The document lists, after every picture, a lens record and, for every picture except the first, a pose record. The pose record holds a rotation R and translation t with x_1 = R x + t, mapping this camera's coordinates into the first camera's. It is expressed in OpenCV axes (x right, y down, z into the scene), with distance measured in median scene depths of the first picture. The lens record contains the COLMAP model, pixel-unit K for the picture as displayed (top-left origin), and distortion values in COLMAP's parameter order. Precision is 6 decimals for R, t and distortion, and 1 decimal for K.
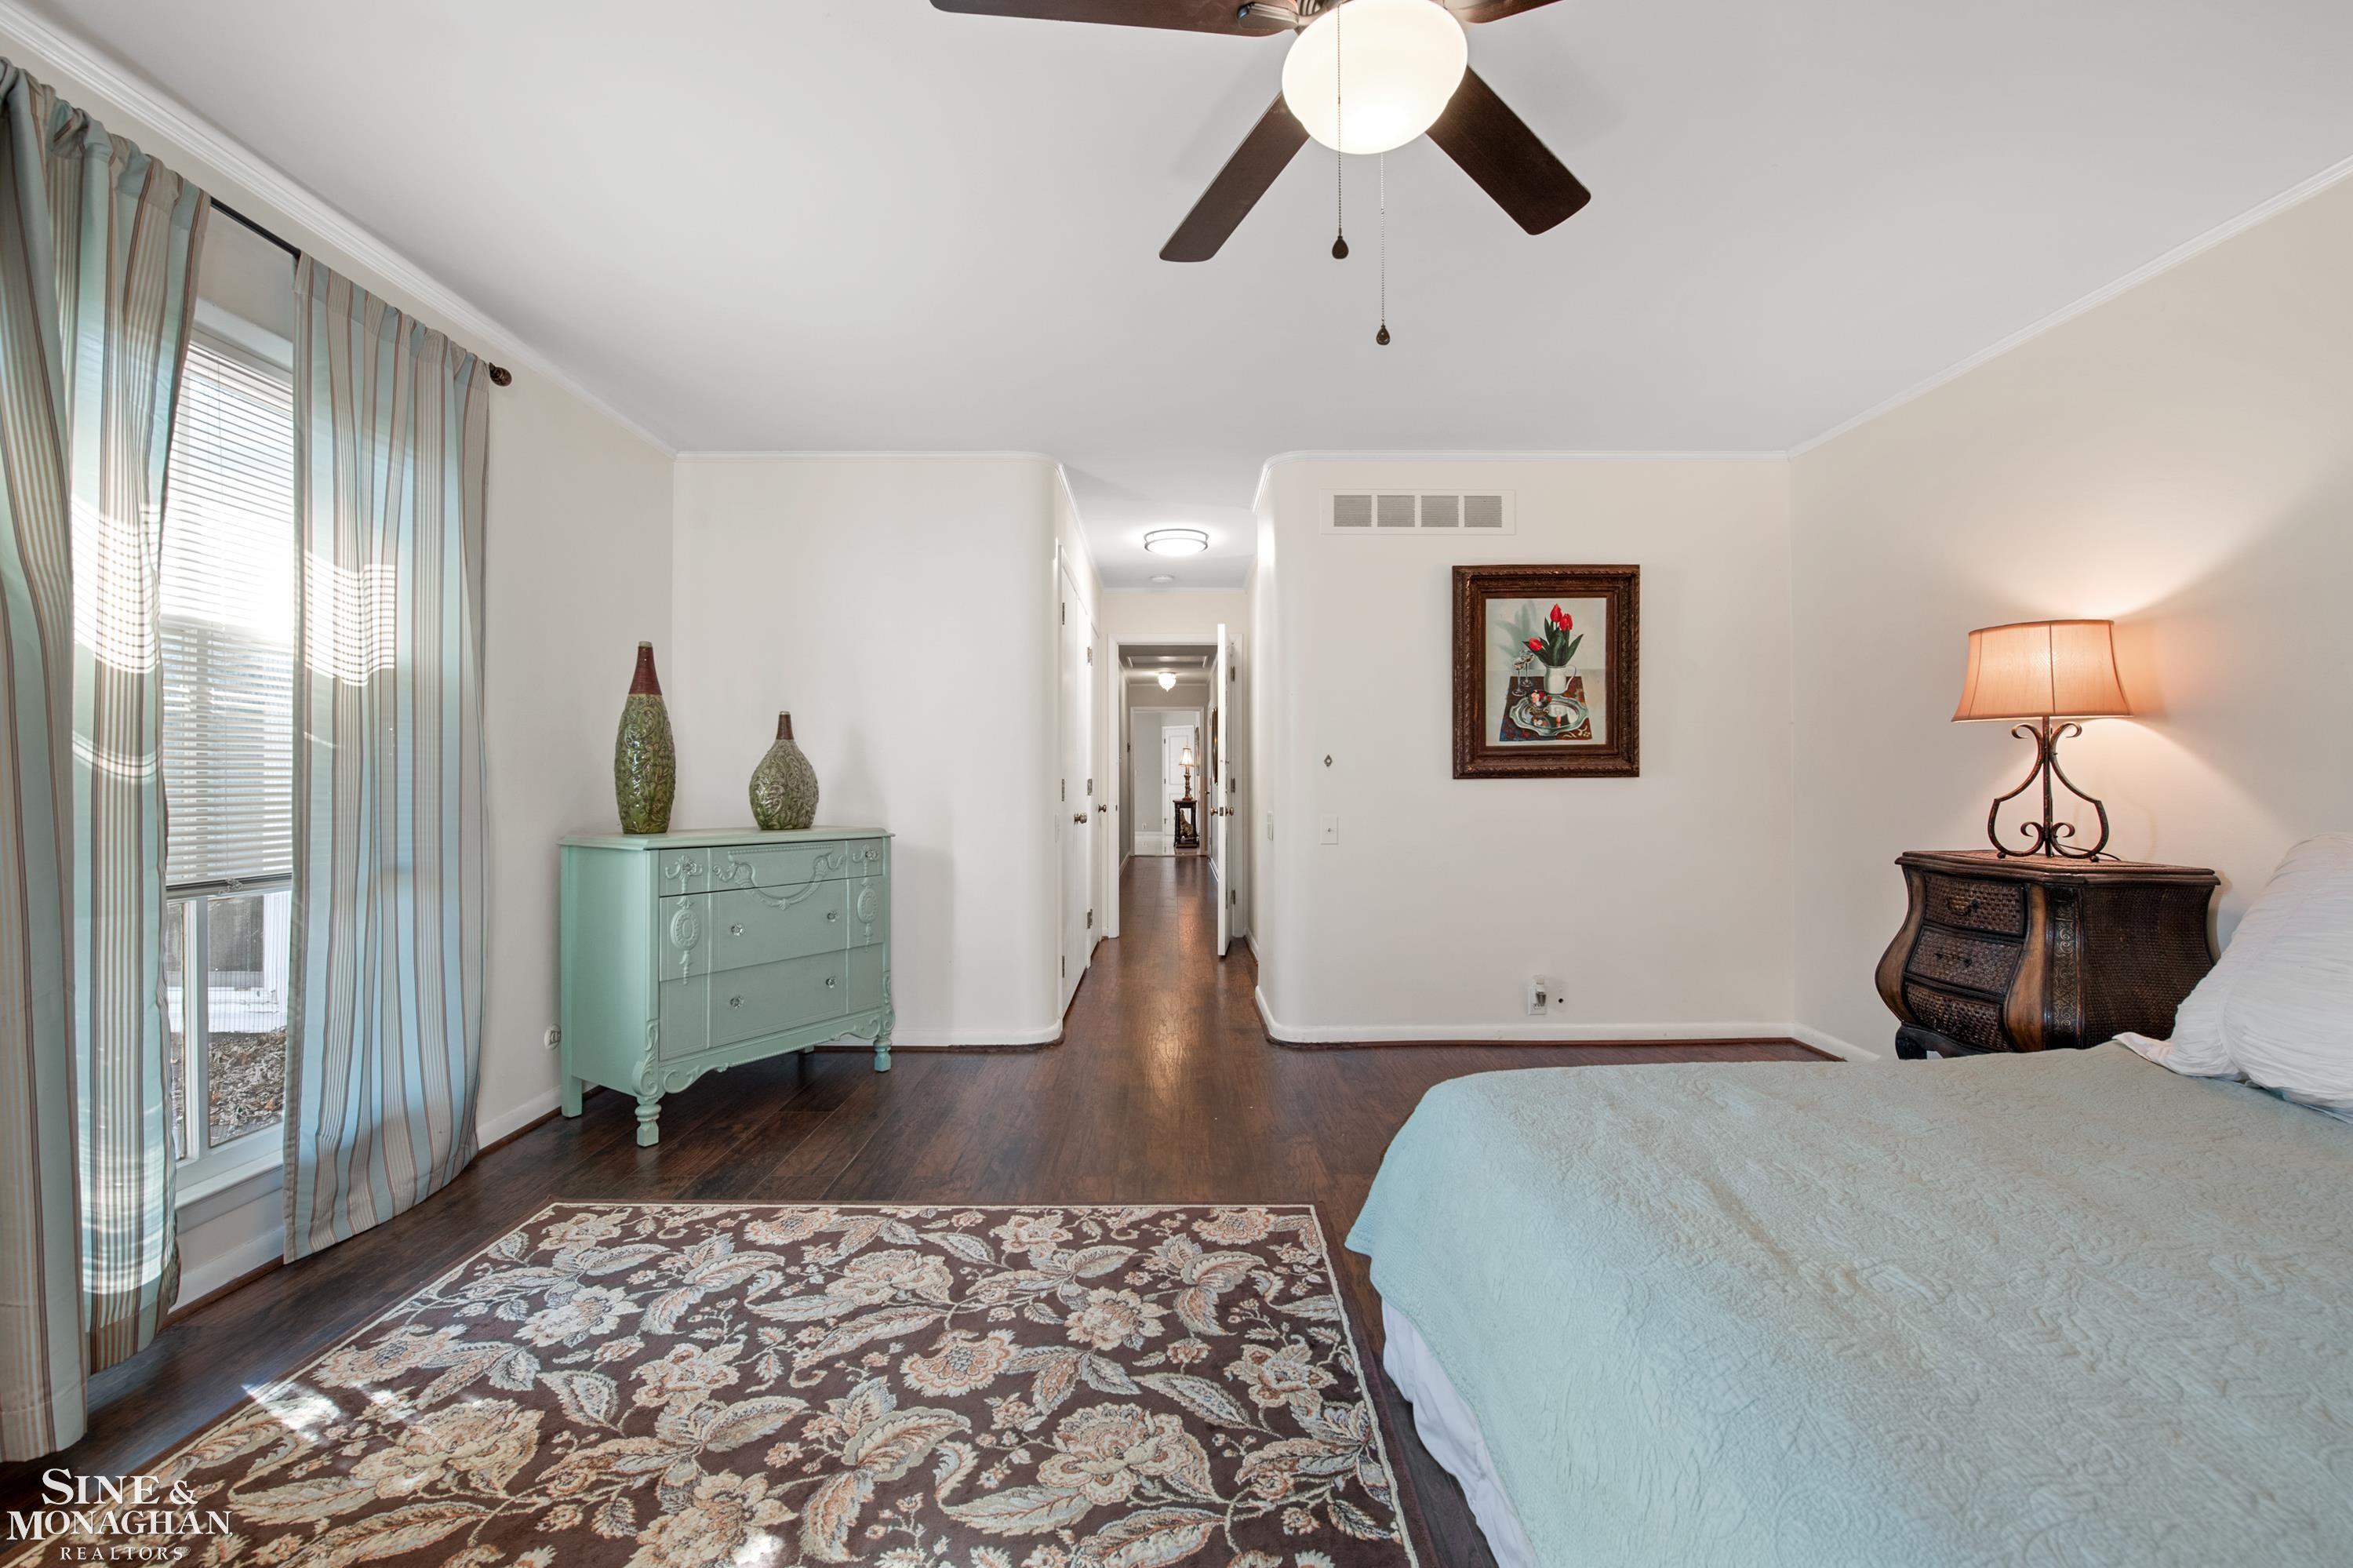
lens RADIAL K [[940.9, 0, 1176.5], [0, 940.9, 784.0], [0, 0, 1]] dist [-0.014077, -0.000146]
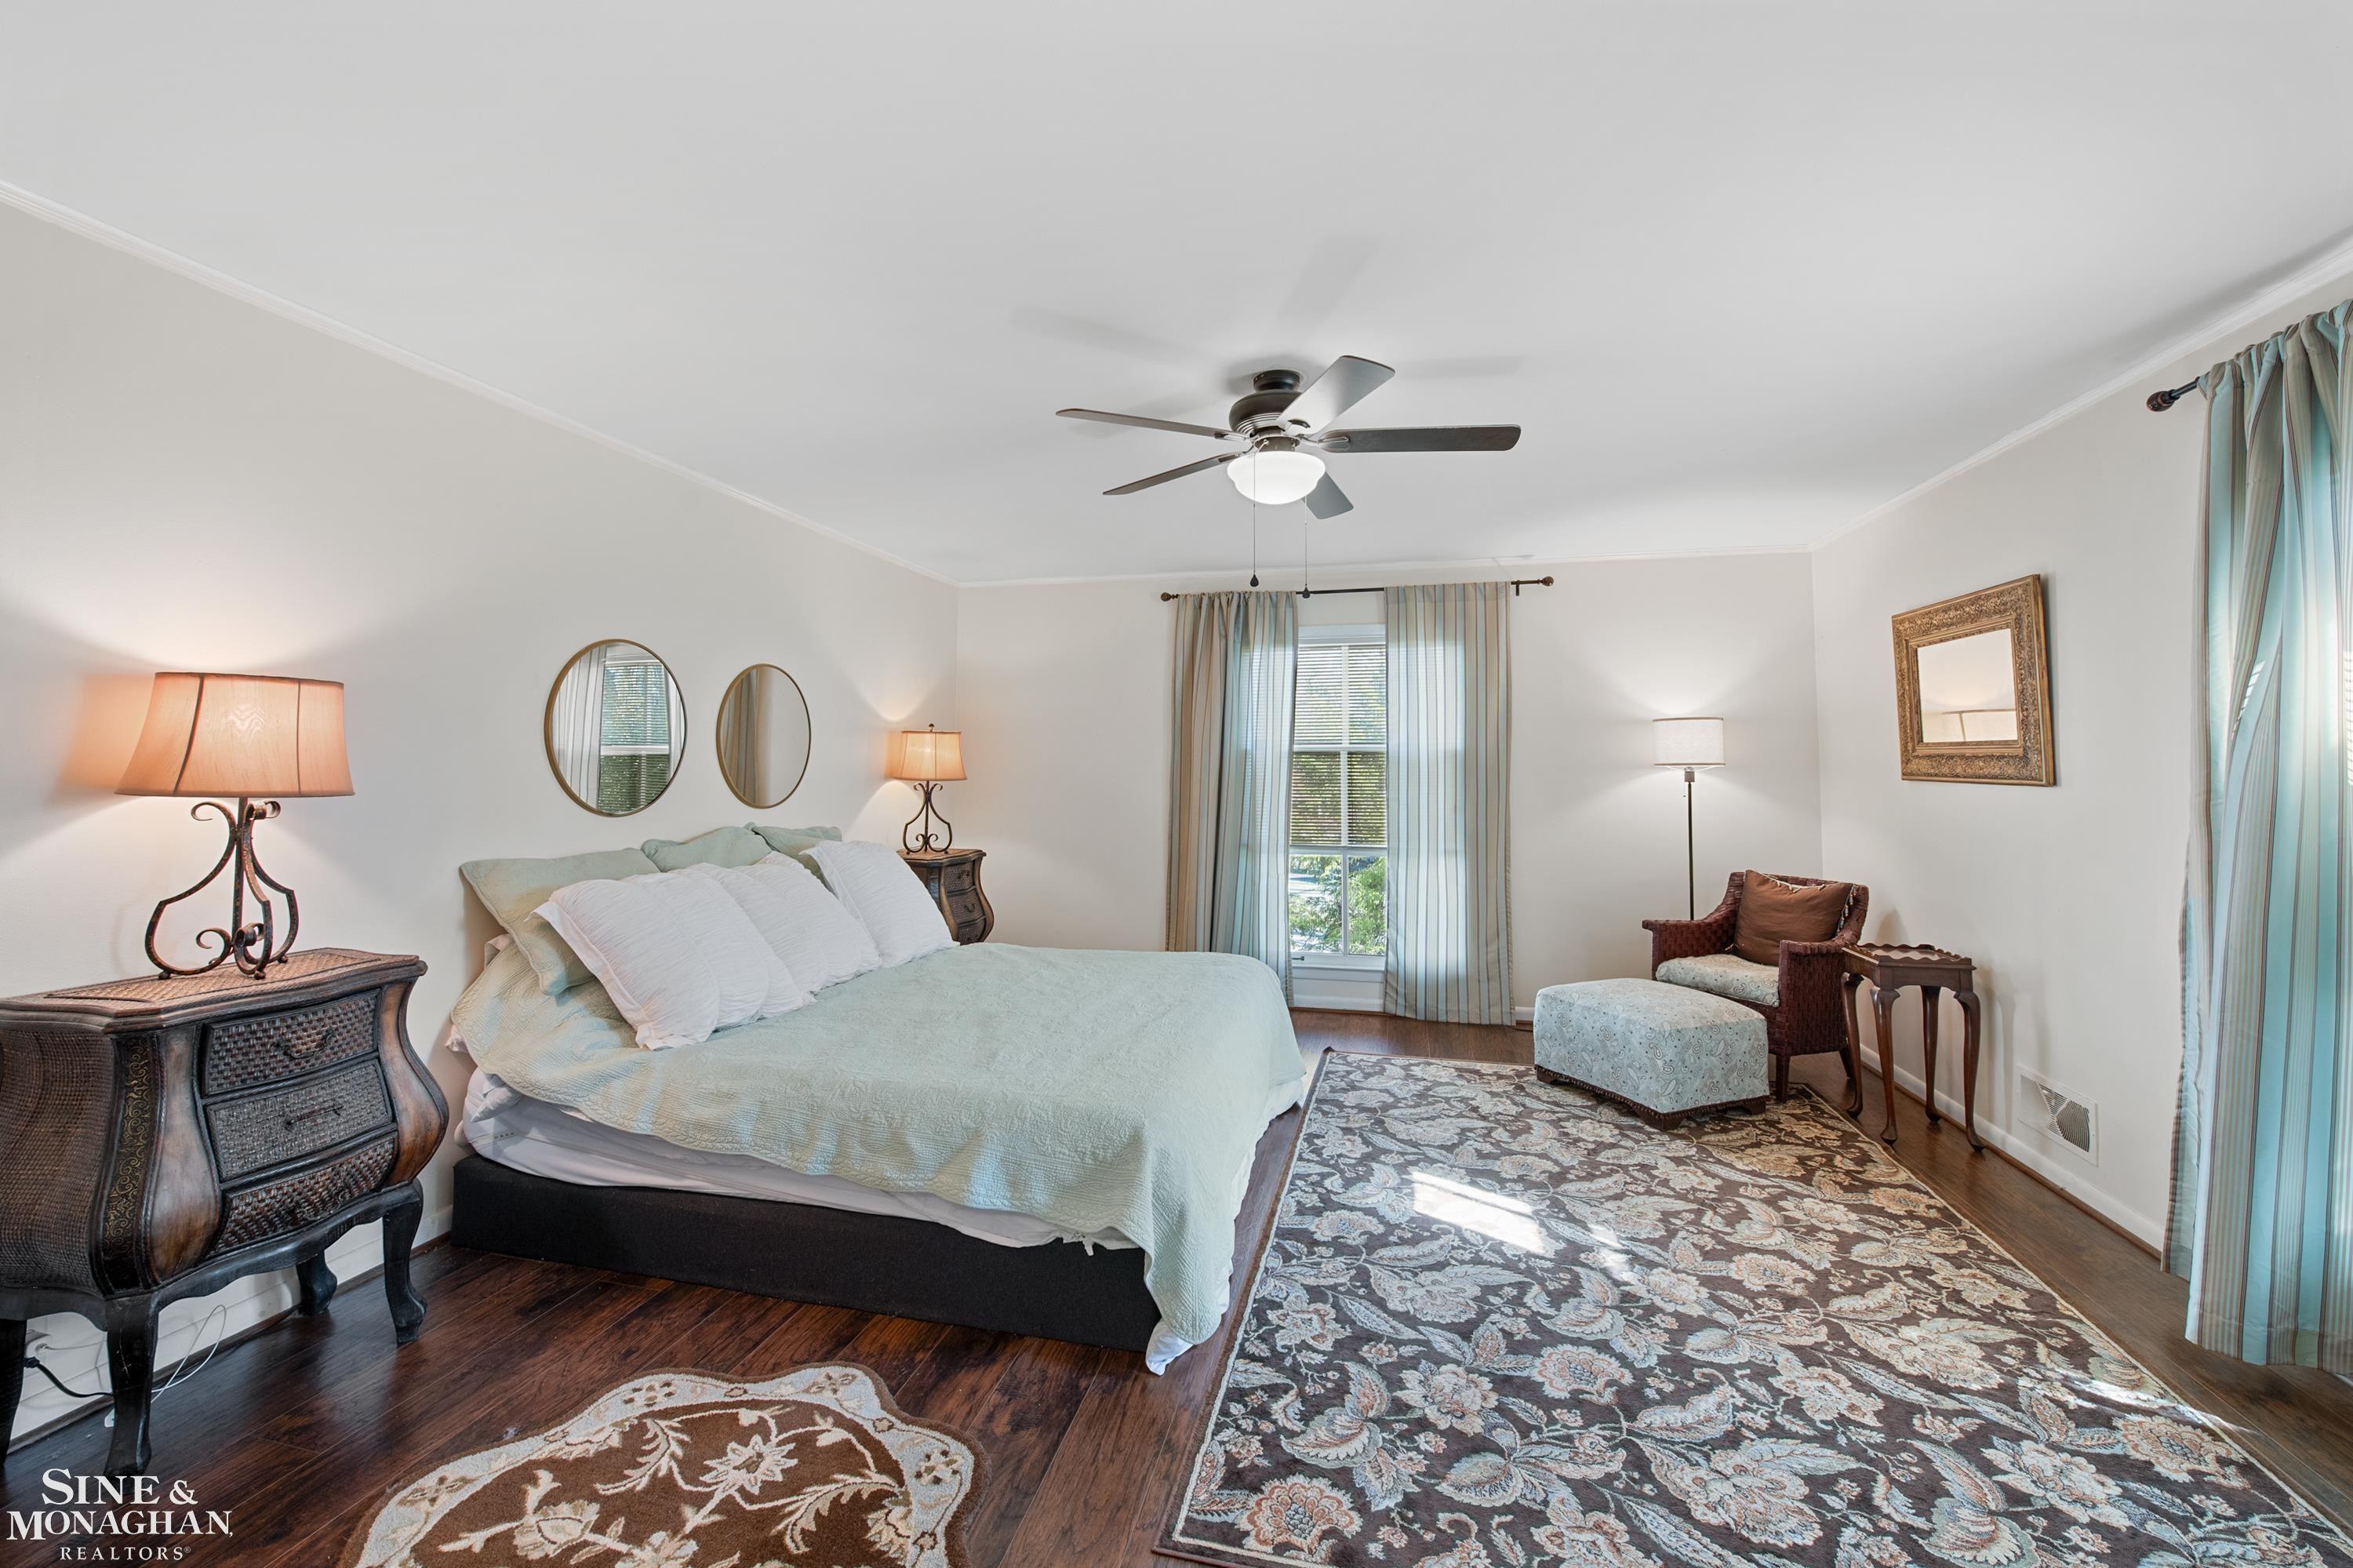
lens RADIAL K [[940.9, 0, 1176.5], [0, 940.9, 784.0], [0, 0, 1]] dist [-0.014077, -0.000146]
pose [[-0.971380, -0.006690, 0.237436, -0.013915], [-0.002055, 0.999803, 0.019763, -0.127223], [-0.237521, 0.018710, -0.971202, 2.125487]]
